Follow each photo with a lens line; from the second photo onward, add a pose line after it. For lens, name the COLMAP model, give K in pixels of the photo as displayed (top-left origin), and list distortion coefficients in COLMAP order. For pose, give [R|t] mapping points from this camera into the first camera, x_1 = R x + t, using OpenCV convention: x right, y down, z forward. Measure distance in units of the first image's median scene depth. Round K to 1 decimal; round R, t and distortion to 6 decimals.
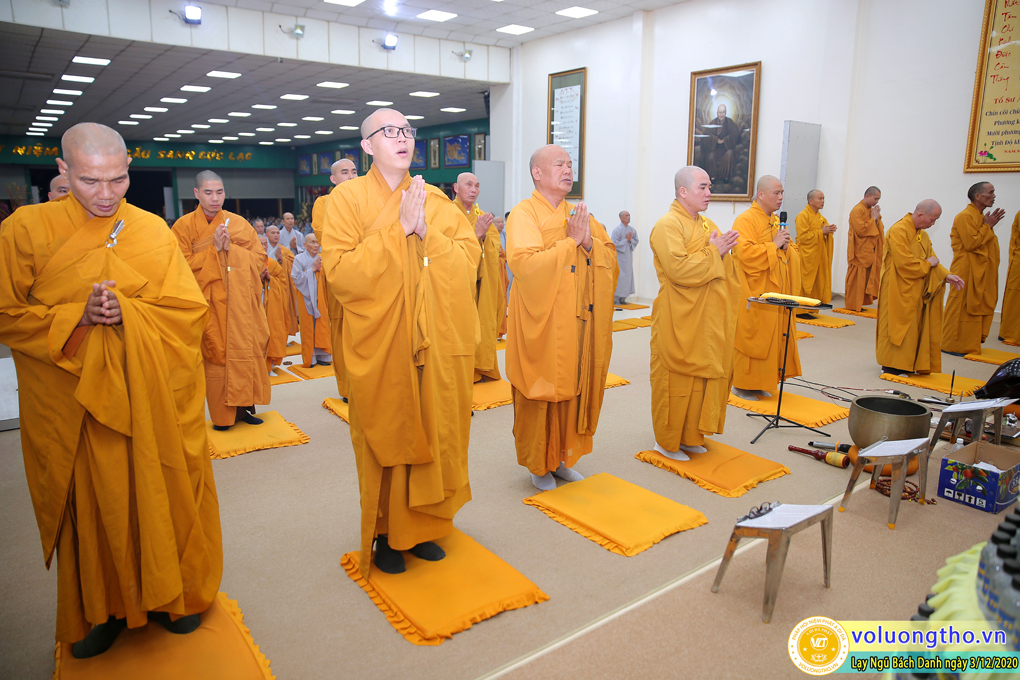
lens RADIAL K [[712.3, 0, 511.9], [0, 712.3, 342.5], [0, 0, 1]] dist [-0.081278, 0.054645]
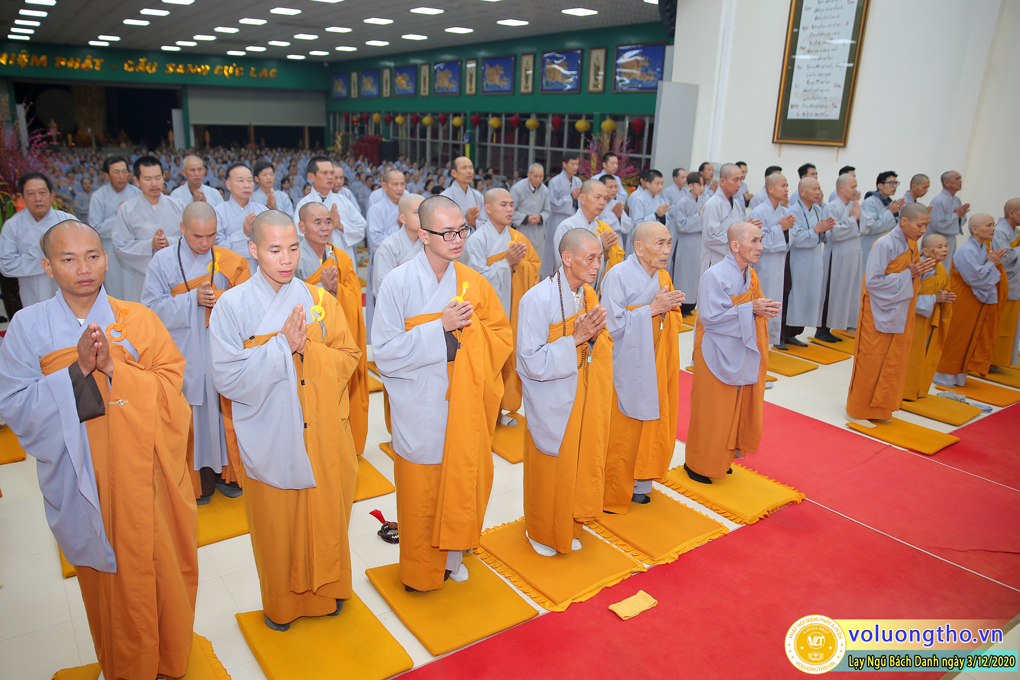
lens RADIAL K [[712.3, 0, 460.9], [0, 712.3, 349.3], [0, 0, 1]] dist [-0.081278, 0.054645]
pose [[0.998657, 0.036559, -0.036706, -0.119148], [-0.032662, 0.994283, 0.101659, -0.035656], [0.040213, -0.100323, 0.994142, 0.166434]]
